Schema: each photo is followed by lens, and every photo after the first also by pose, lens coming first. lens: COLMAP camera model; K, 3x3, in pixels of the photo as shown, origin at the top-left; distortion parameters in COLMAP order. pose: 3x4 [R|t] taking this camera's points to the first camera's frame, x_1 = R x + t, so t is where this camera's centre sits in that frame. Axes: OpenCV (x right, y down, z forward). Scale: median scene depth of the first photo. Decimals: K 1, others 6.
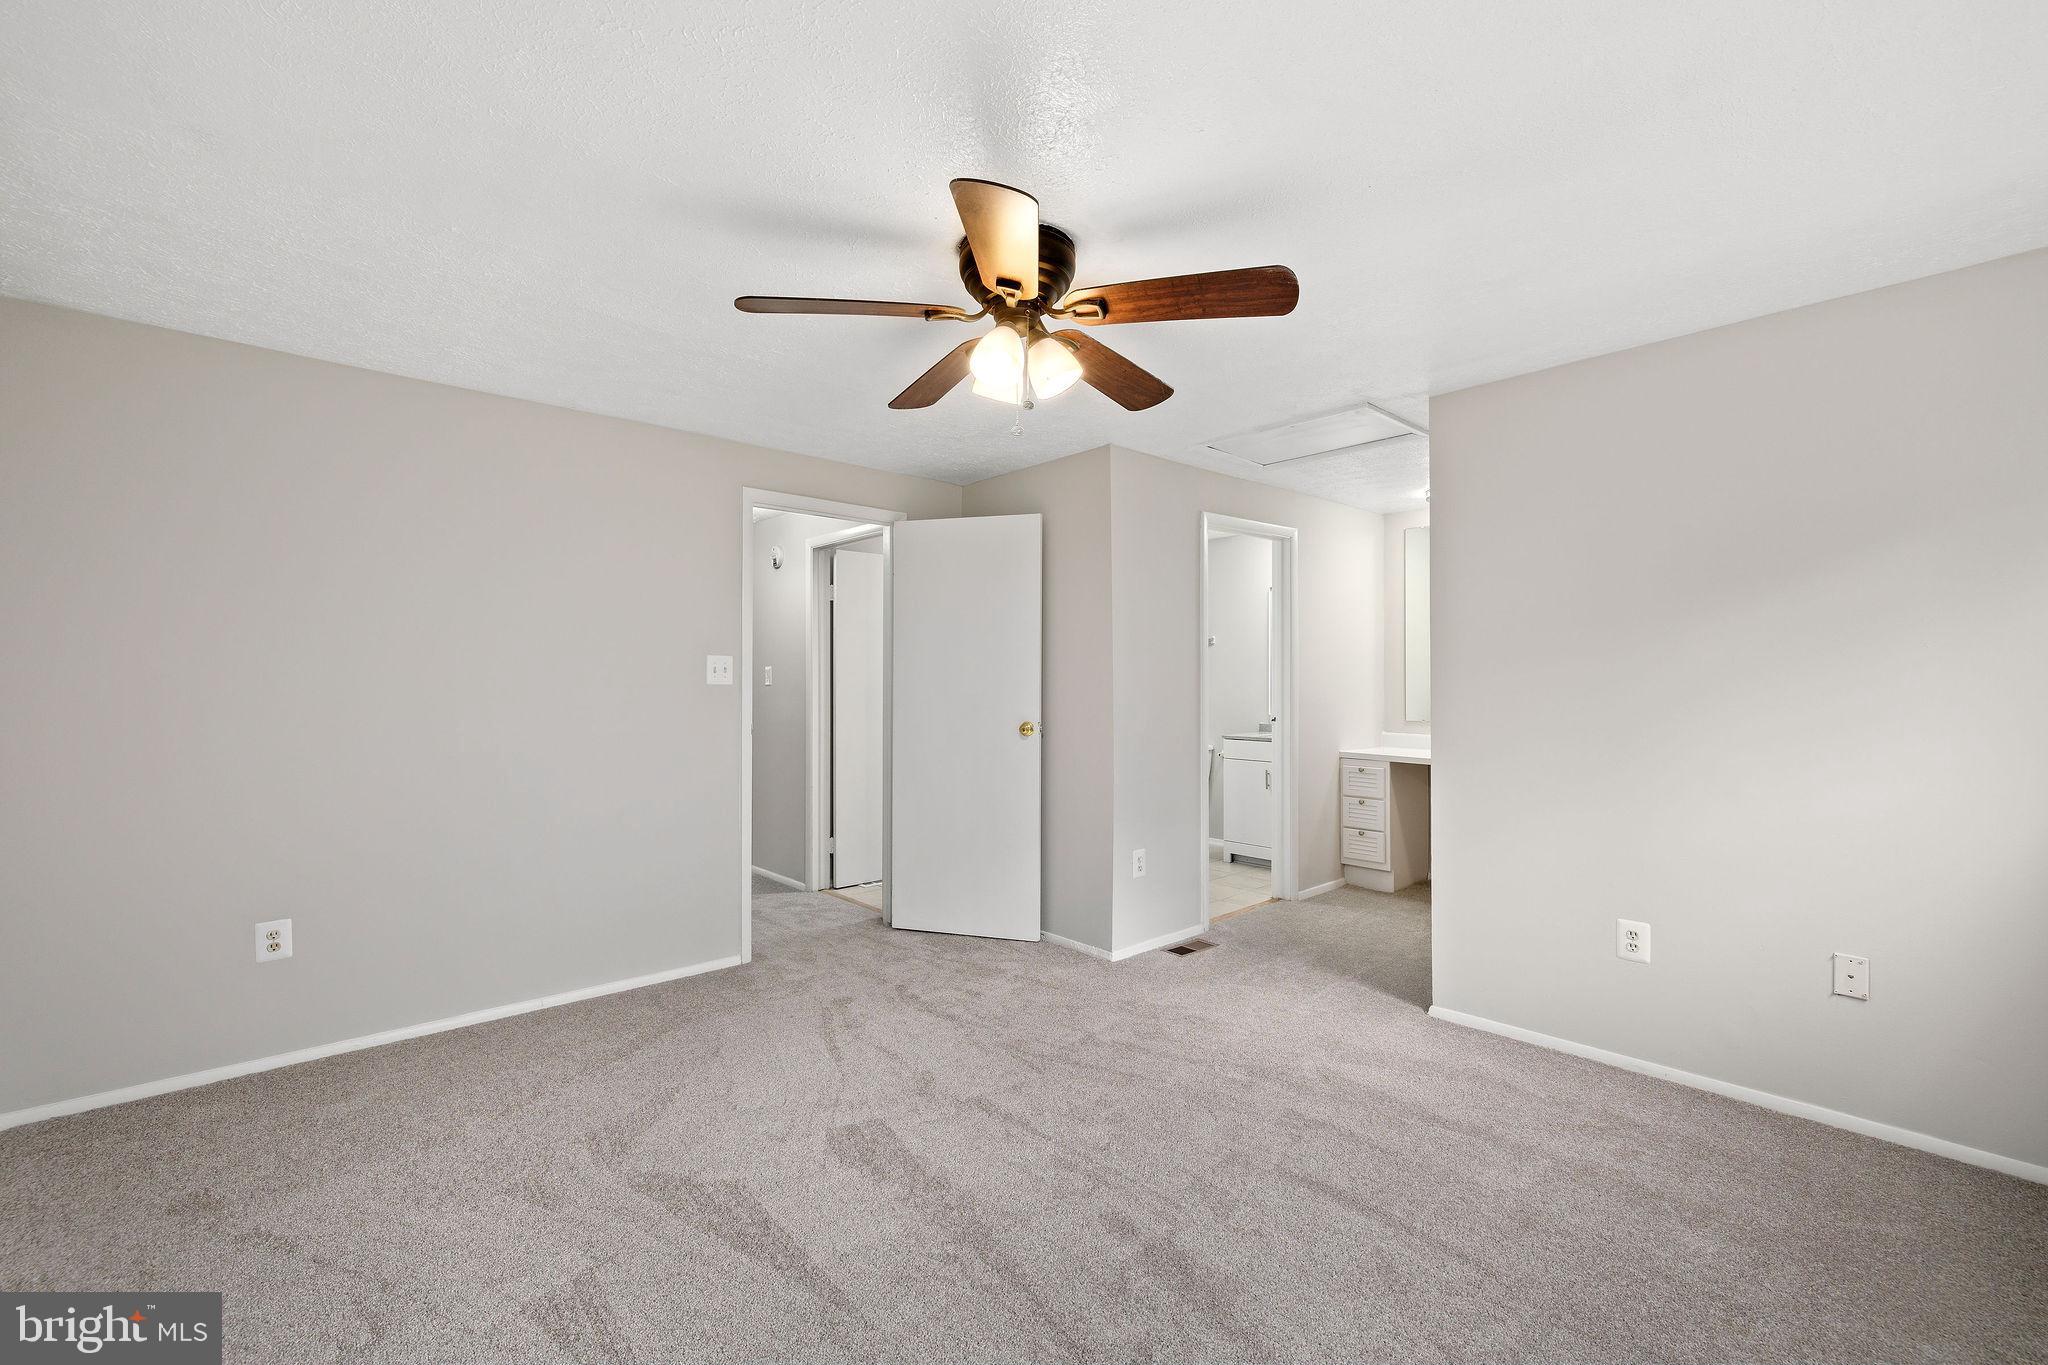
lens RADIAL K [[865.8, 0, 1018.8], [0, 865.8, 674.1], [0, 0, 1]] dist [-0.000983, -0.000360]
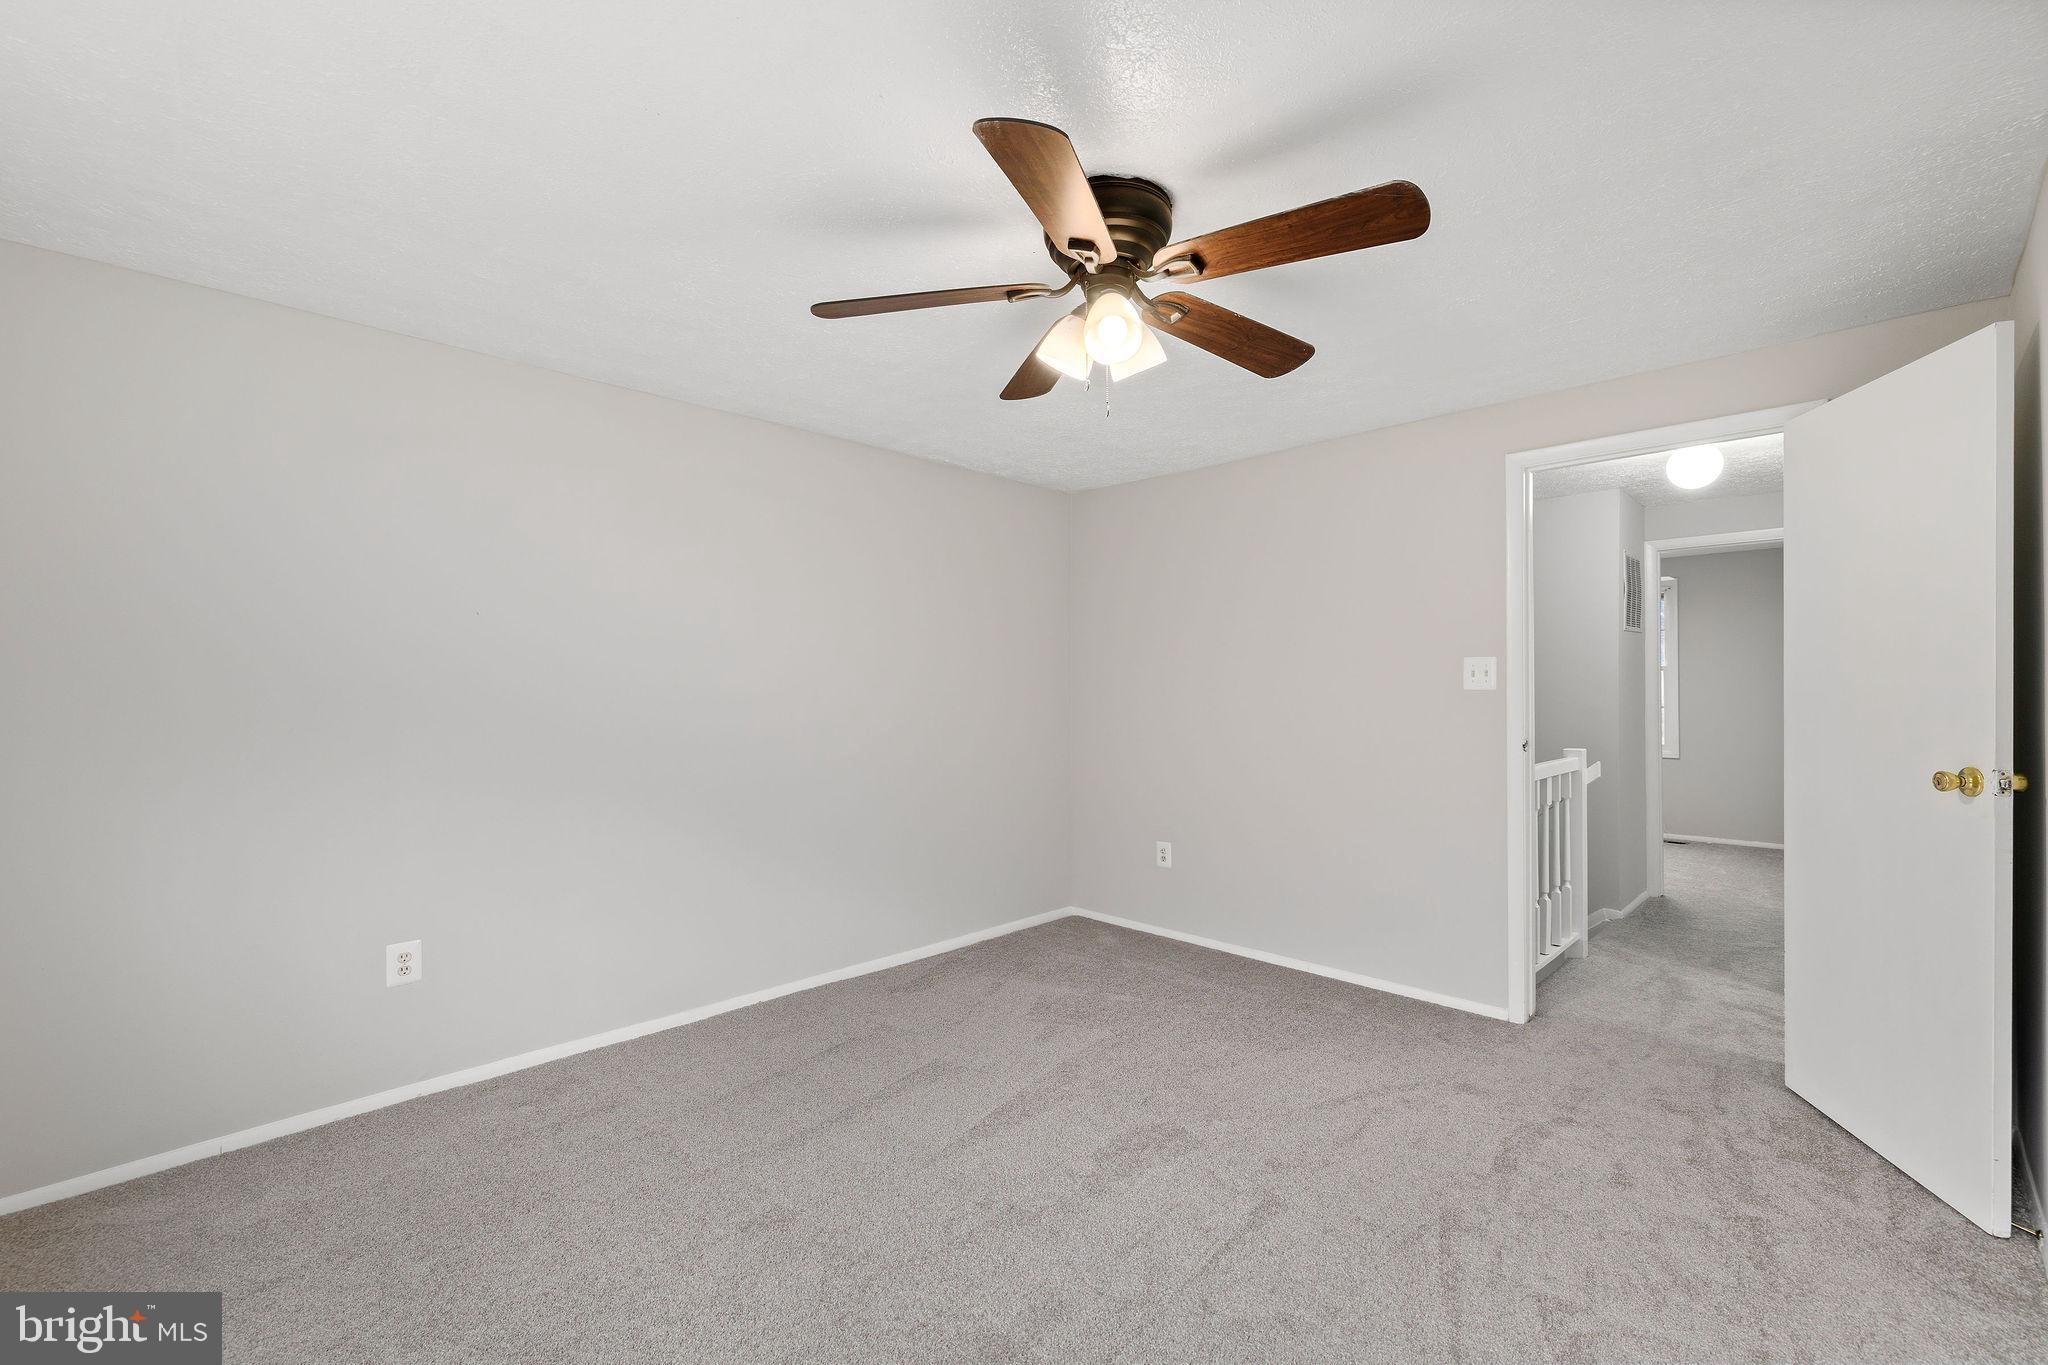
lens RADIAL K [[876.6, 0, 1028.4], [0, 876.6, 693.3], [0, 0, 1]] dist [-0.000196, 0.000046]
pose [[0.047729, 0.001324, -0.998859, 0.542509], [0.011864, 0.999928, 0.001892, 0.008846], [0.998790, -0.011941, 0.047710, 0.526258]]
